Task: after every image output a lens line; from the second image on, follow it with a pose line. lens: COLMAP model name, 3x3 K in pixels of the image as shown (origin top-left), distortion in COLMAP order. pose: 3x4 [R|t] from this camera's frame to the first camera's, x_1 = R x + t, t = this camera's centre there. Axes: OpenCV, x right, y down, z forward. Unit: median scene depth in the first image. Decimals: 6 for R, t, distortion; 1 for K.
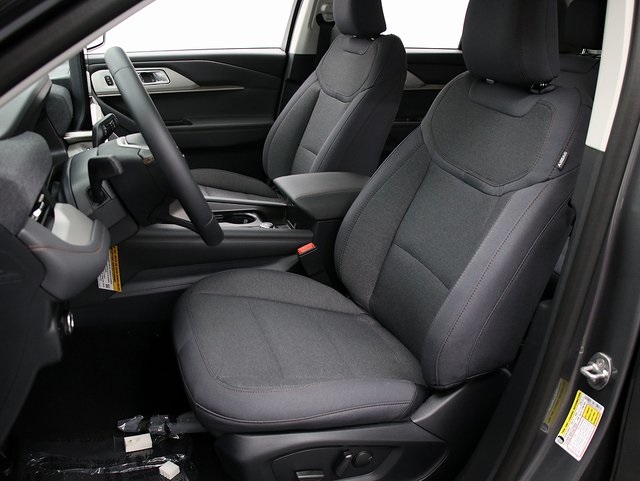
lens RADIAL K [[529.4, 0, 320.0], [0, 529.4, 240.5], [0, 0, 1]] dist [-0.148507, 0.101477]
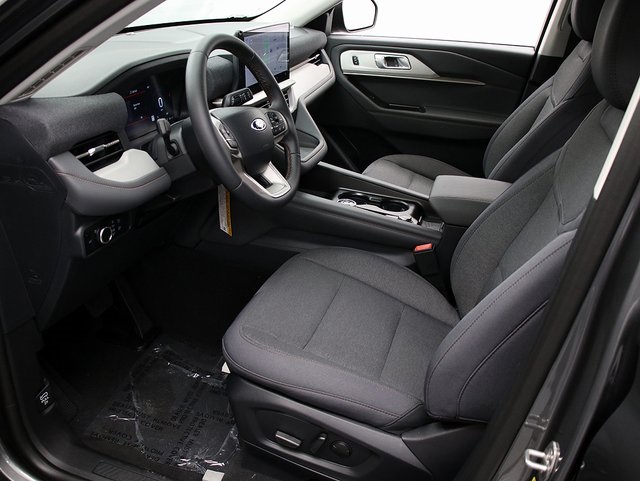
lens RADIAL K [[529.4, 0, 320.0], [0, 529.4, 240.5], [0, 0, 1]] dist [-0.148507, 0.101477]
pose [[0.826468, 0.254317, -0.502268, 0.303079], [-0.242783, 0.965934, 0.089595, -0.039468], [0.507944, 0.047895, 0.860058, 0.047127]]
